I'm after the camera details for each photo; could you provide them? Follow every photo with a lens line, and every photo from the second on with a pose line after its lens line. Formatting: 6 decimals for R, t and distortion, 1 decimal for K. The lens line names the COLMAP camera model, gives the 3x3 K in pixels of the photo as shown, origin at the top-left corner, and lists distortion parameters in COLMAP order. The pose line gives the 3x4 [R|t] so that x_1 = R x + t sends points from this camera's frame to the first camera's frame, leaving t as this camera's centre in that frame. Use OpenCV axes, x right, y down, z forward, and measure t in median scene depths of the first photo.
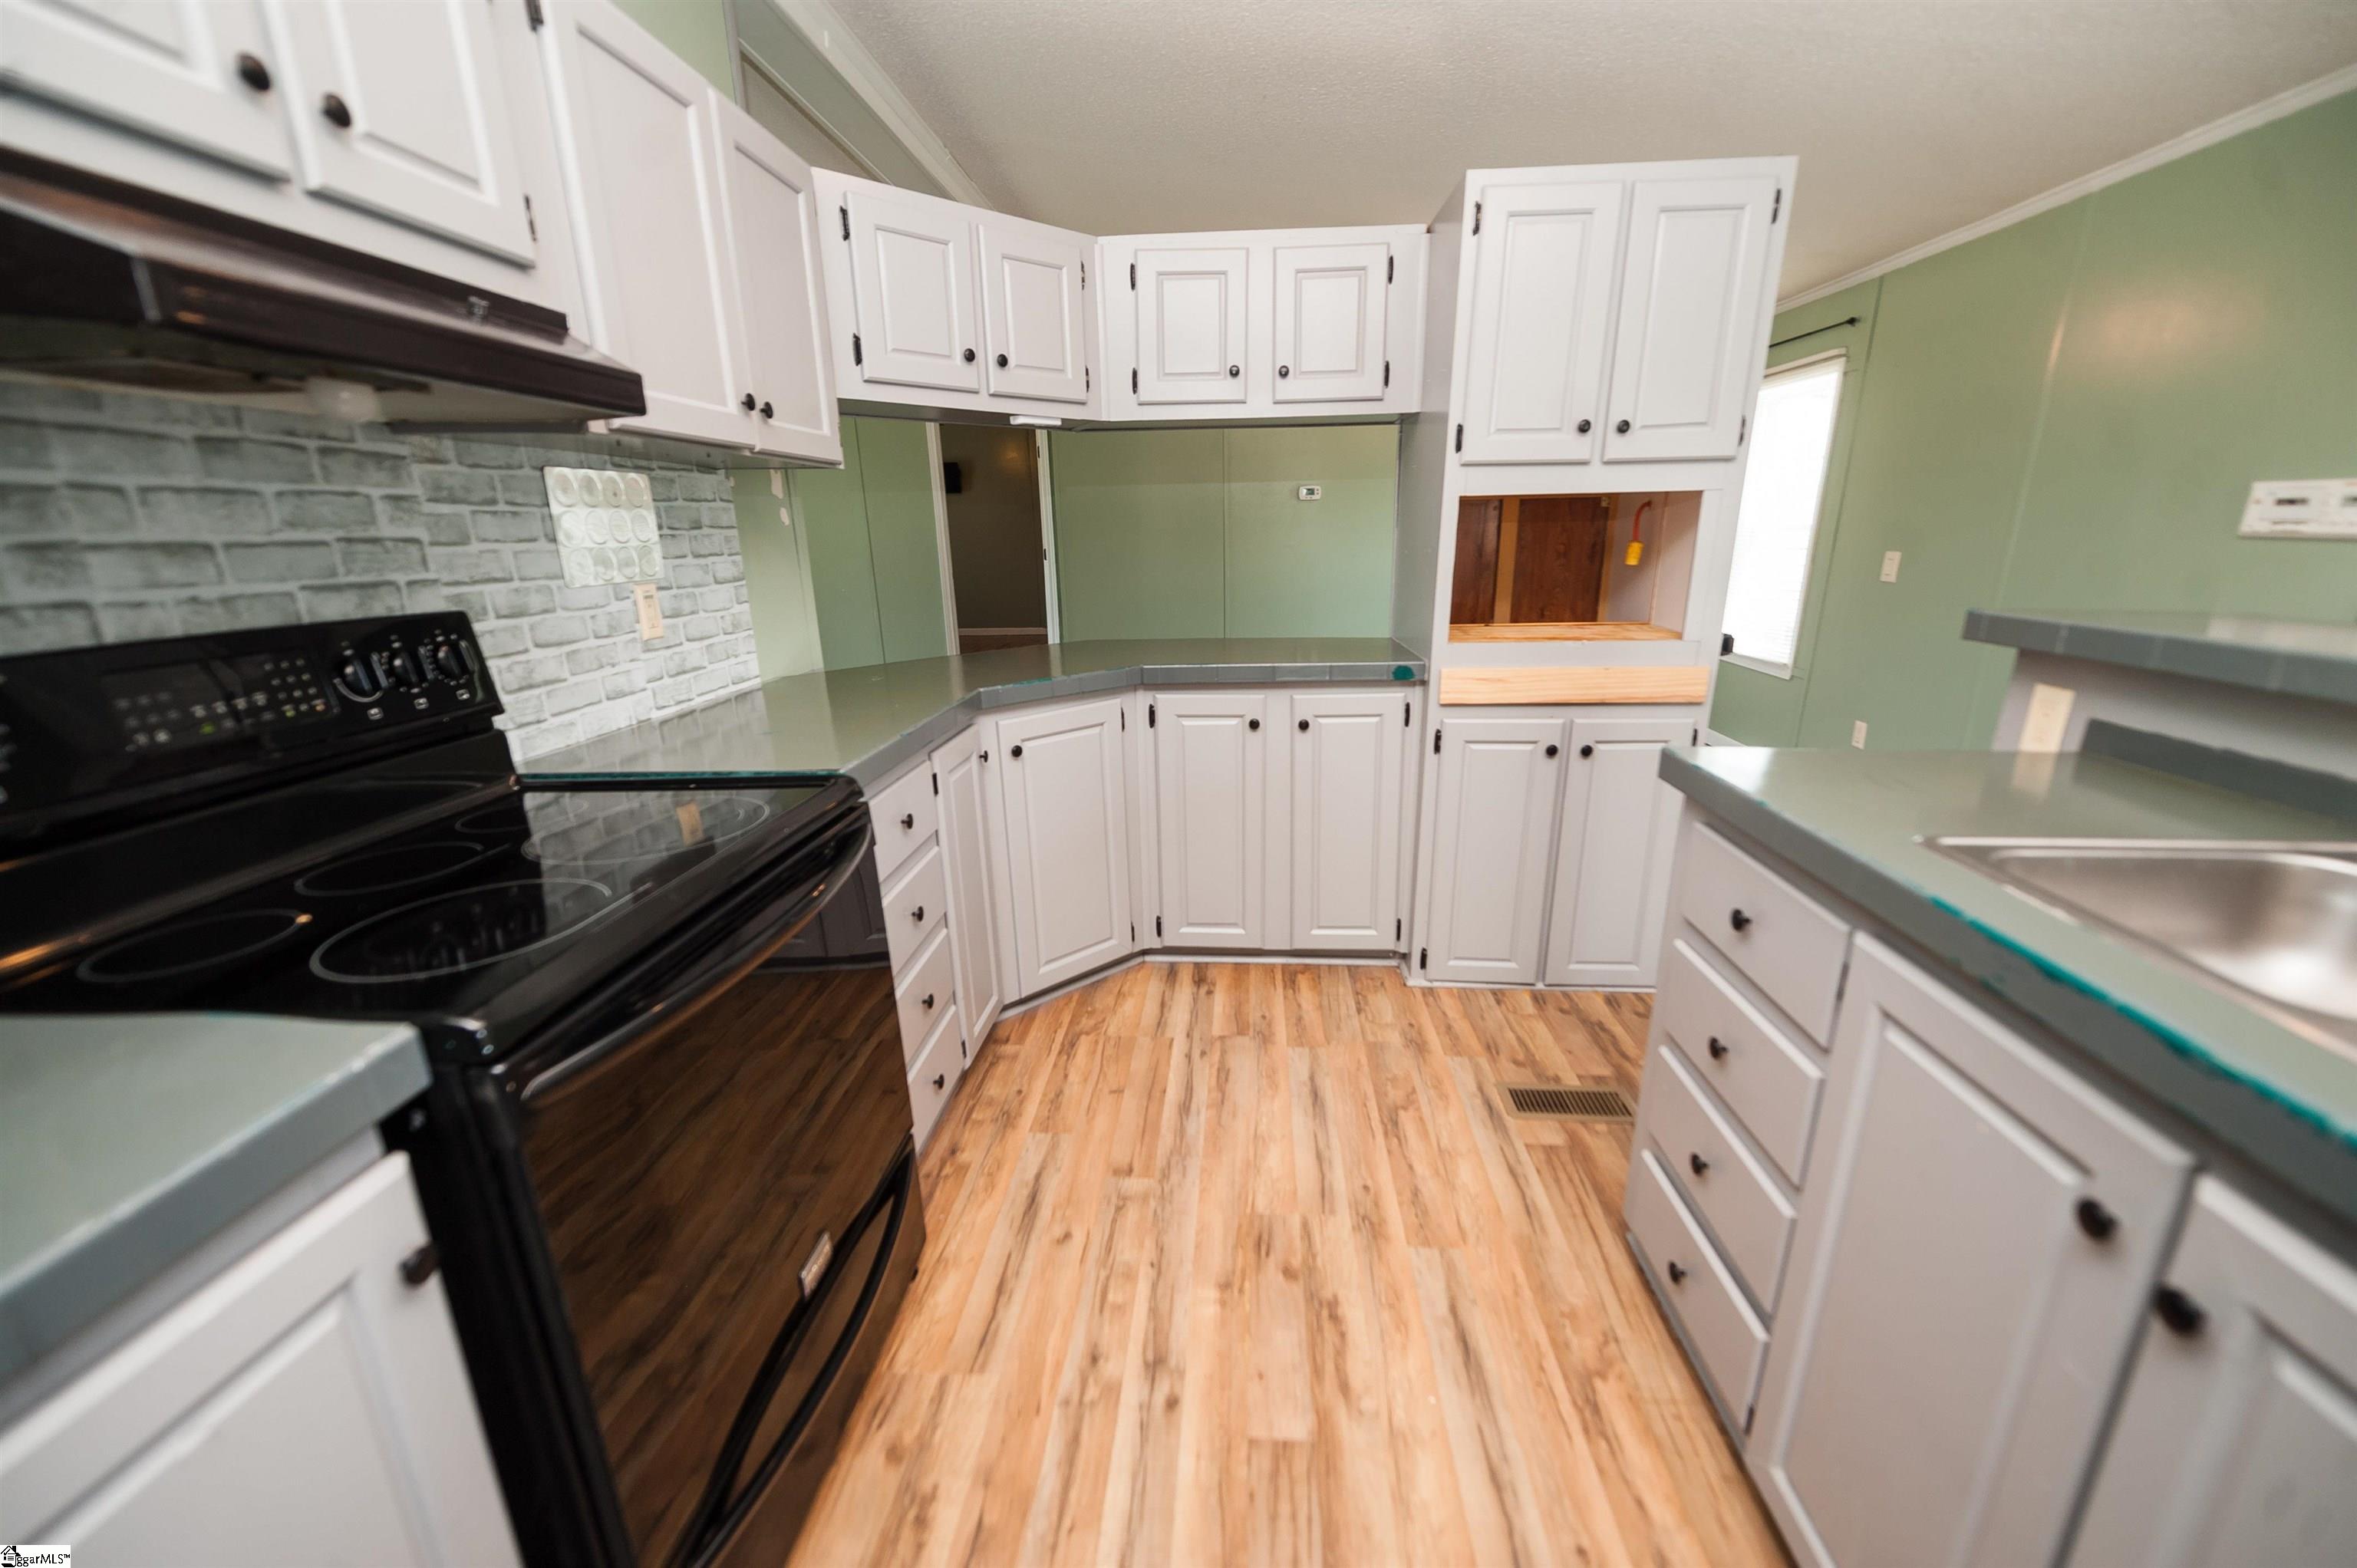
lens RADIAL K [[925.8, 0, 1178.5], [0, 925.8, 784.0], [0, 0, 1]] dist [0.018013, -0.008088]
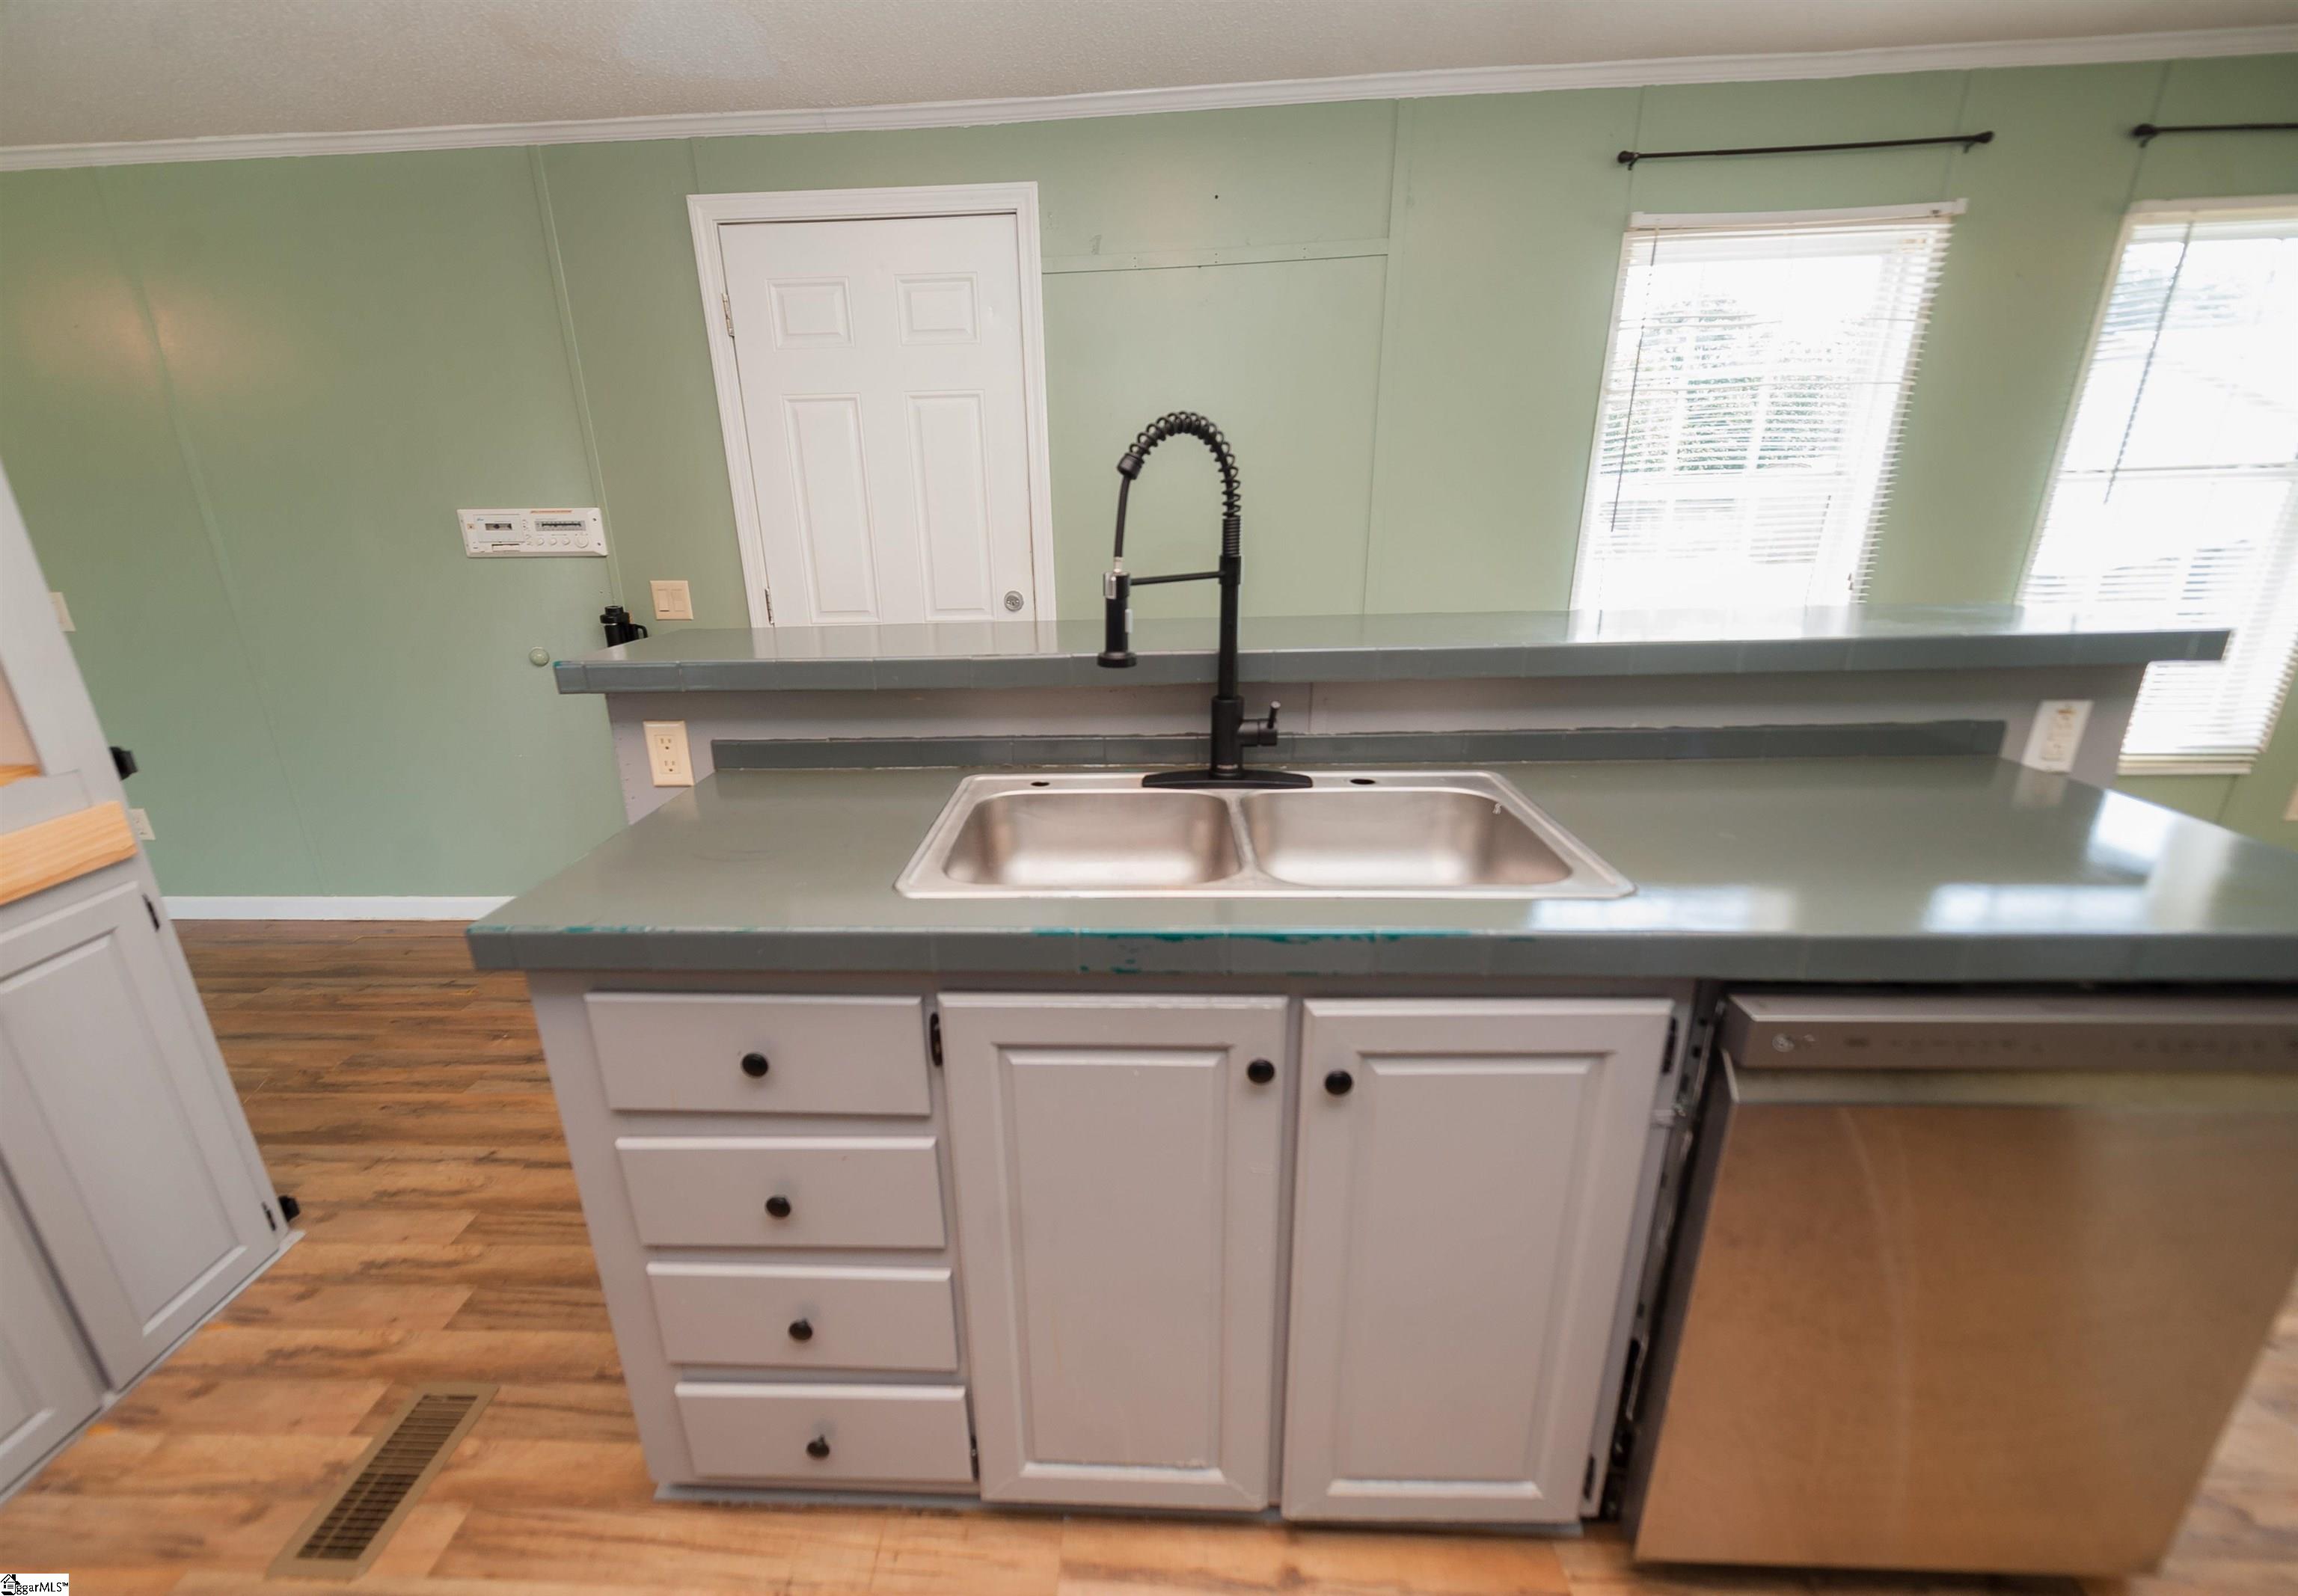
lens RADIAL K [[939.0, 0, 1141.7], [0, 939.0, 806.2], [0, 0, 1]] dist [0.001110, -0.000330]
pose [[-0.026453, -0.305173, 0.951930, -0.078724], [0.294471, 0.907631, 0.299154, -0.121115], [-0.955294, 0.288229, 0.065855, 0.308744]]
